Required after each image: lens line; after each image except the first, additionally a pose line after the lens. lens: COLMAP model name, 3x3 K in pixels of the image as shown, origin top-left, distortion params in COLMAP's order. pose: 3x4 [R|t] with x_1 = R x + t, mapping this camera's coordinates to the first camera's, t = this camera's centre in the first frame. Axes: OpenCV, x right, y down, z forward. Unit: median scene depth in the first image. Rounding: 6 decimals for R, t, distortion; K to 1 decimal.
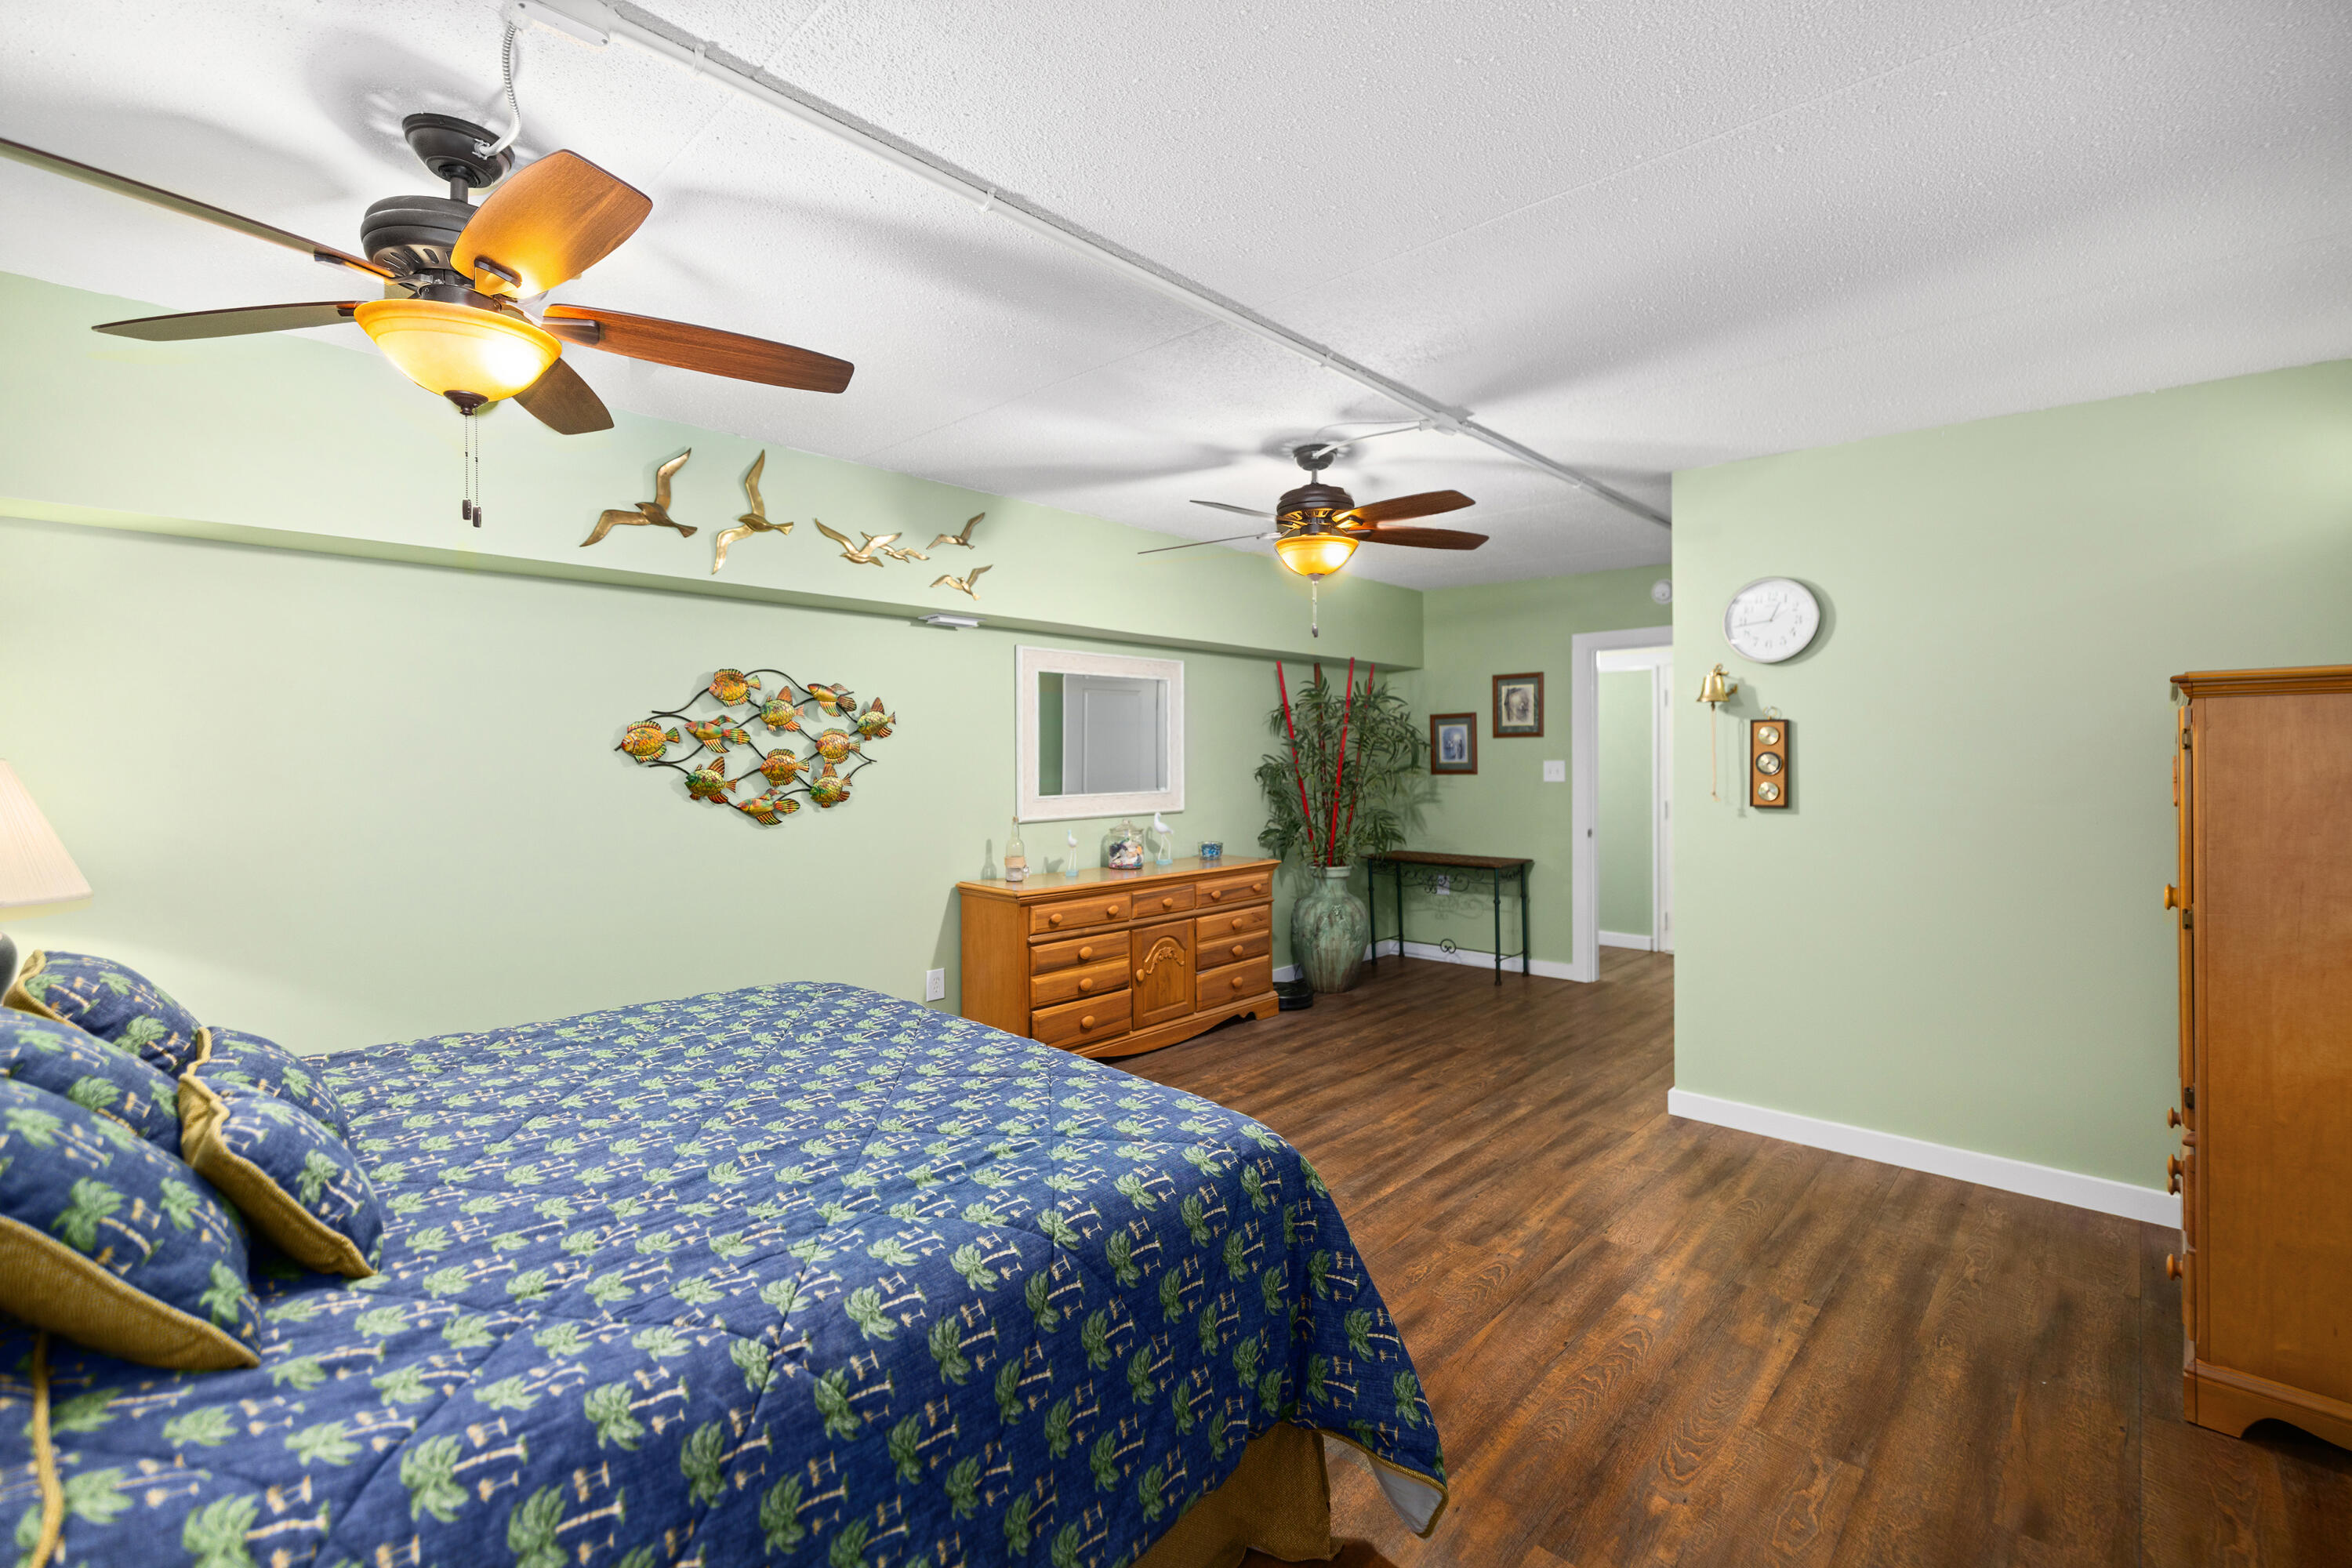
lens RADIAL K [[1017.0, 0, 1132.1], [0, 1017.0, 734.5], [0, 0, 1]] dist [0.000161, -0.000061]
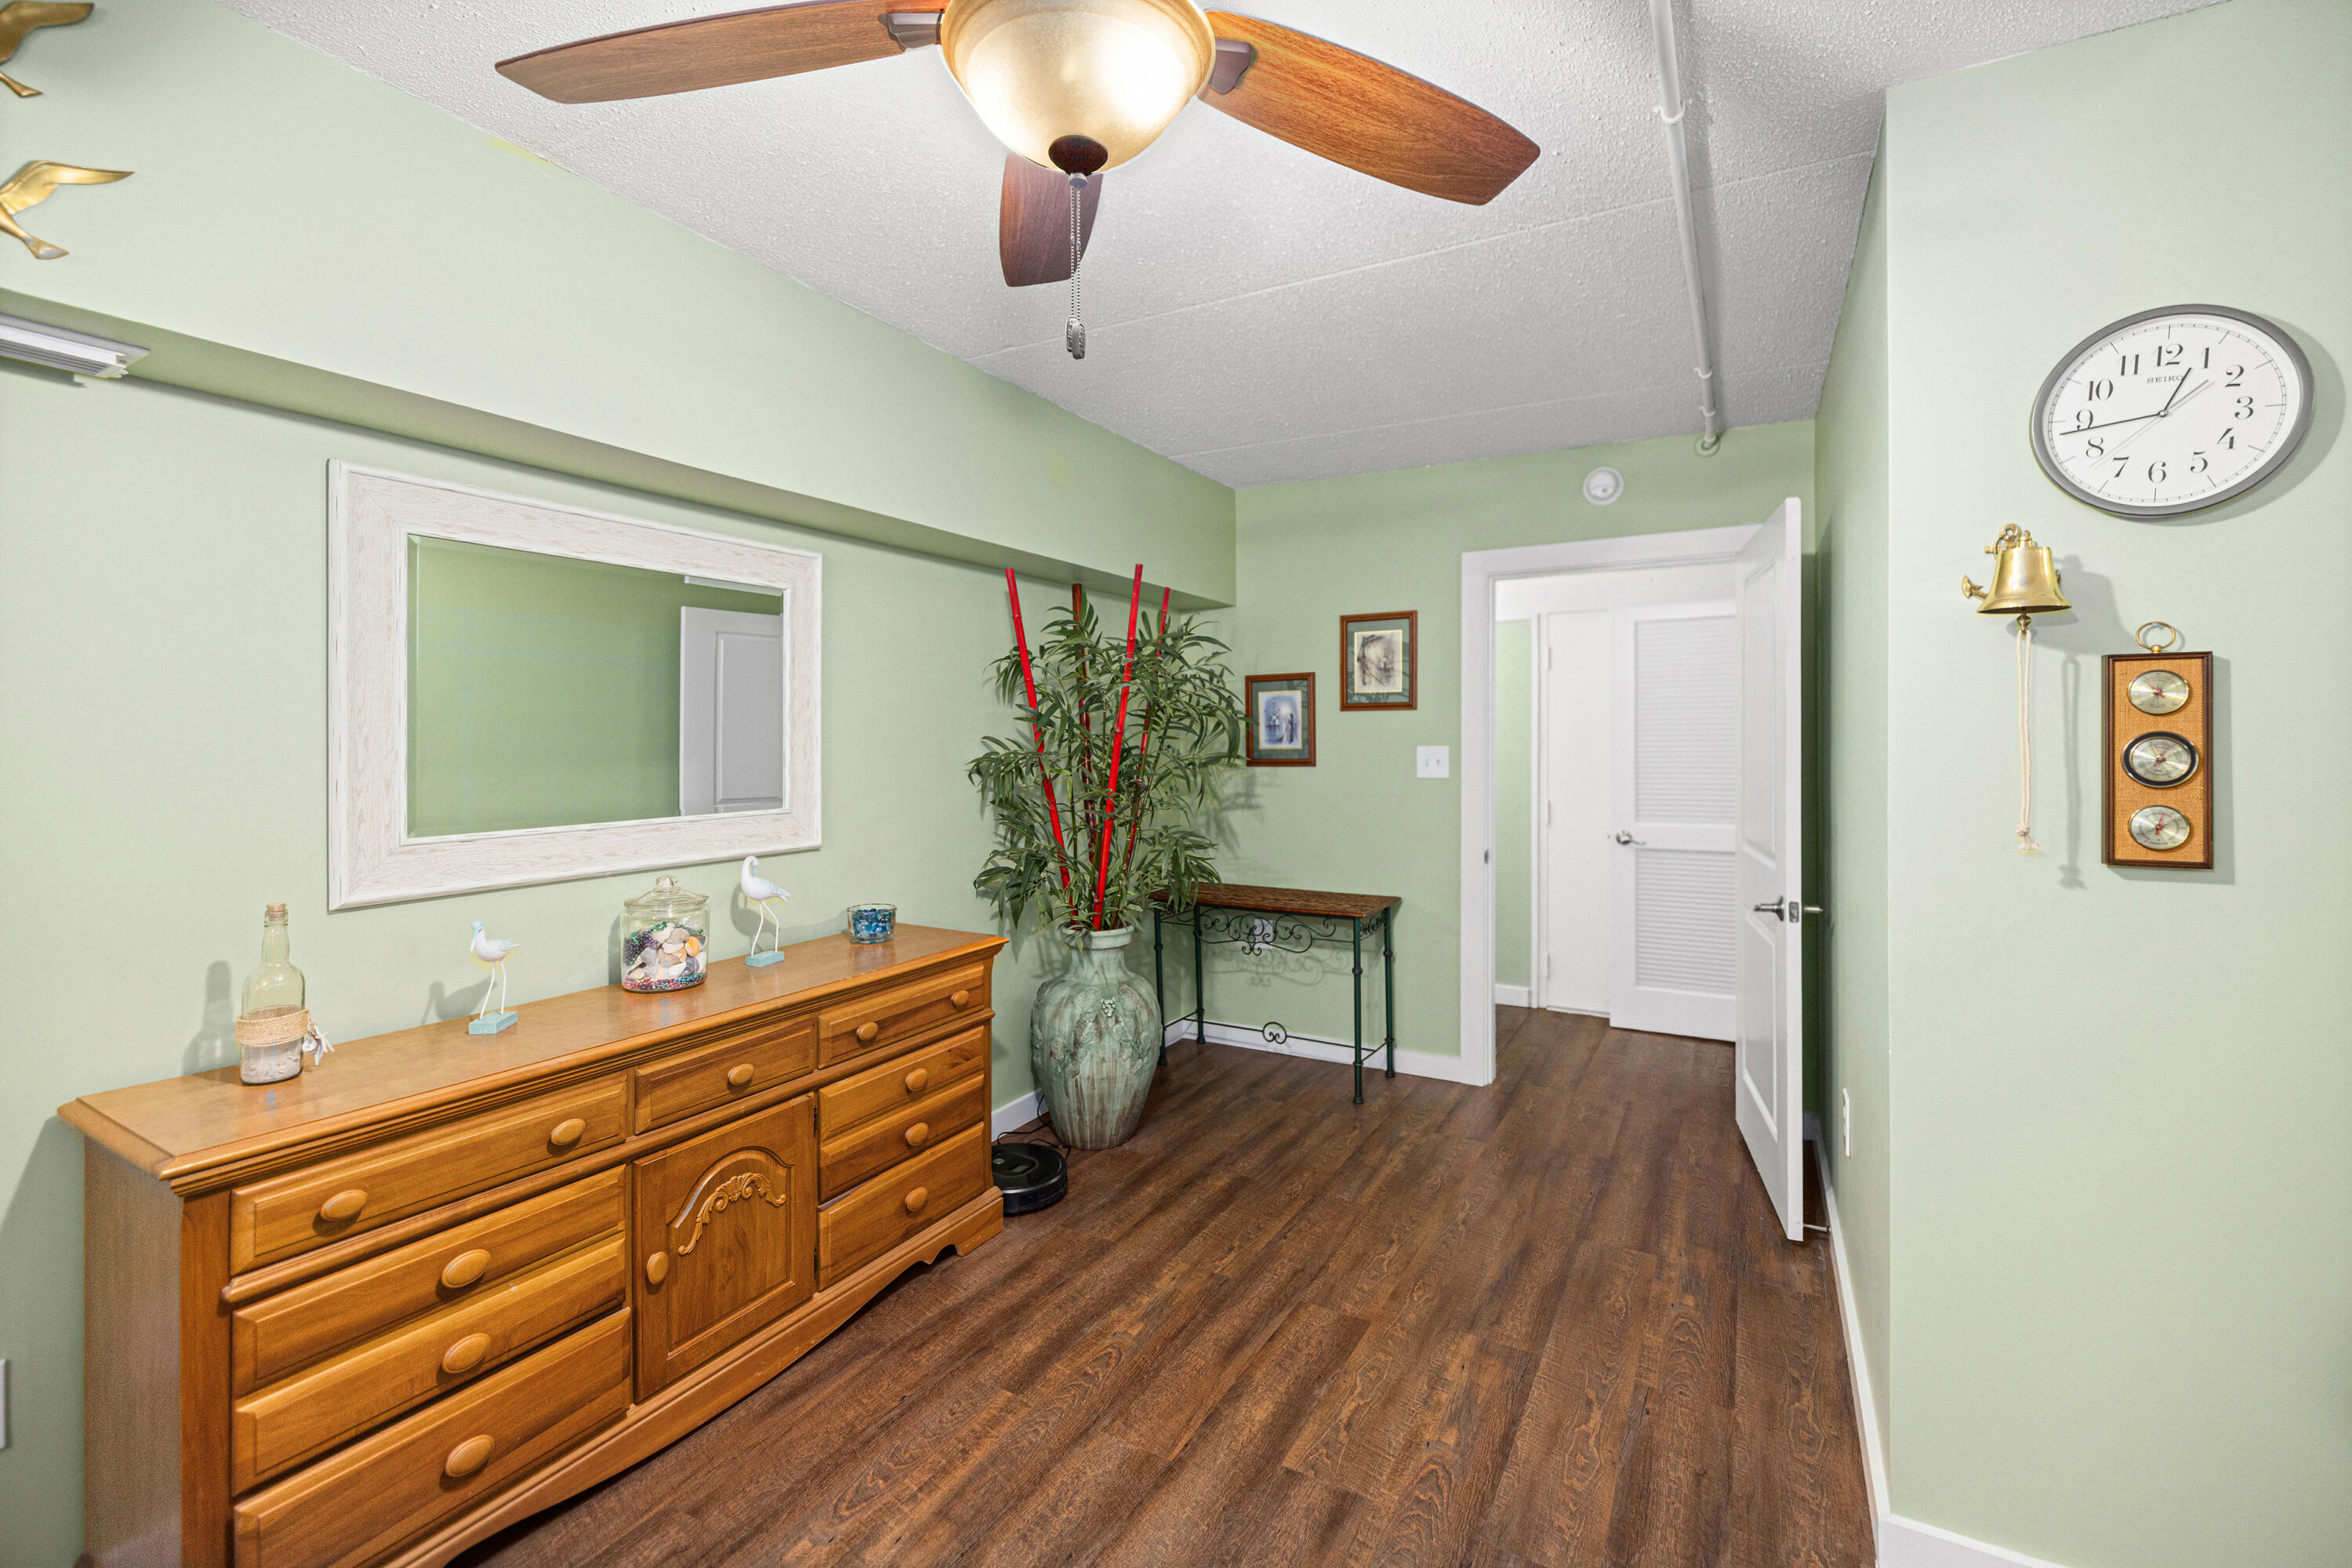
lens RADIAL K [[1017.0, 0, 1132.1], [0, 1017.0, 734.5], [0, 0, 1]] dist [0.000161, -0.000061]
pose [[0.972374, 0.001010, 0.233427, 0.078303], [-0.005398, 0.999821, 0.018161, 0.008072], [-0.233367, -0.018919, 0.972205, 0.434539]]
